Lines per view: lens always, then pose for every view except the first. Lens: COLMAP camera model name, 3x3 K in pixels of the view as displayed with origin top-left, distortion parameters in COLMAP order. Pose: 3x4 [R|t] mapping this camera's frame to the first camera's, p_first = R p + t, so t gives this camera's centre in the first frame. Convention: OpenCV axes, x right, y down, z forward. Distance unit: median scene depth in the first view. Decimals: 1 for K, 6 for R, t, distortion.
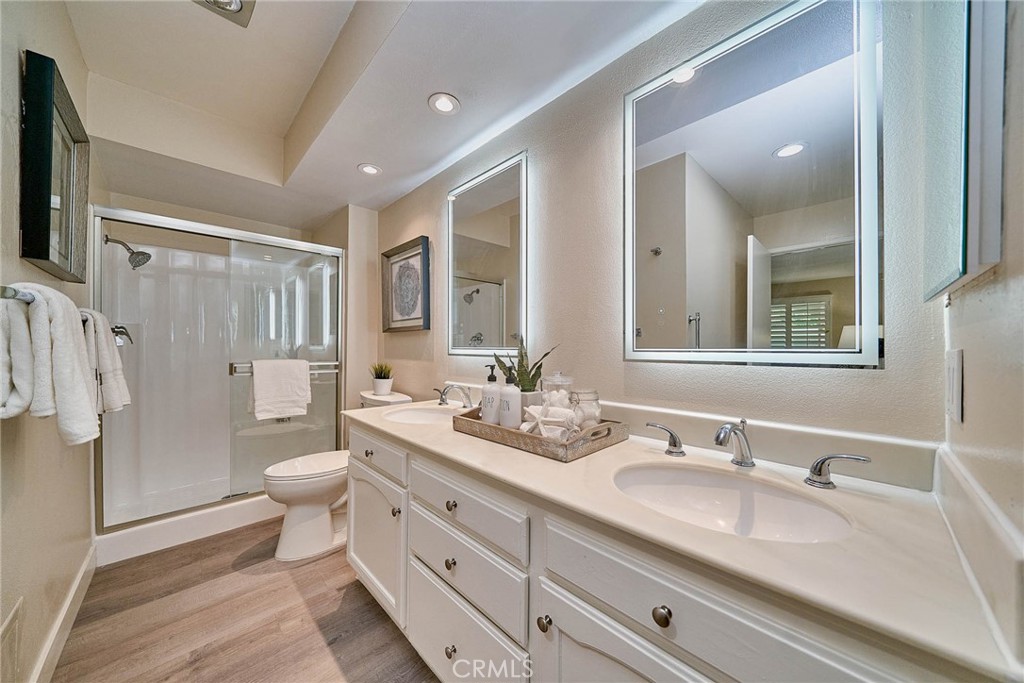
lens RADIAL K [[351.7, 0, 510.9], [0, 351.7, 343.8], [0, 0, 1]] dist [-0.002494, -0.000188]
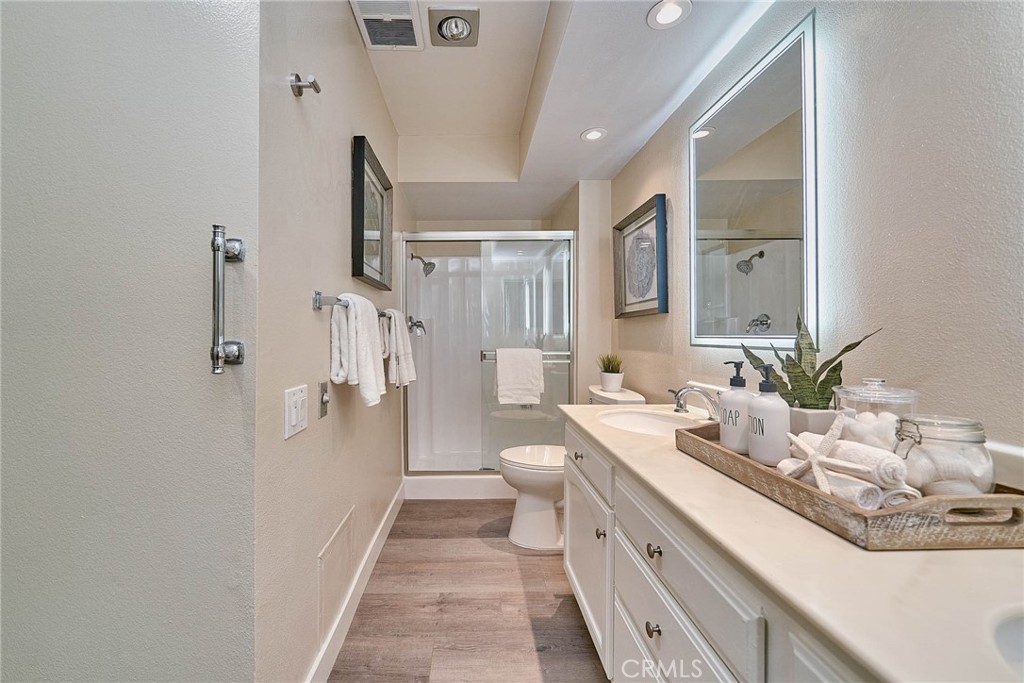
lens RADIAL K [[395.2, 0, 511.5], [0, 395.2, 331.7], [0, 0, 1]] dist [-0.002602, -0.000946]
pose [[0.718386, -0.012375, -0.695534, 0.159442], [0.011356, 0.999917, -0.006062, 0.003271], [0.695552, -0.003544, 0.718467, 0.165469]]
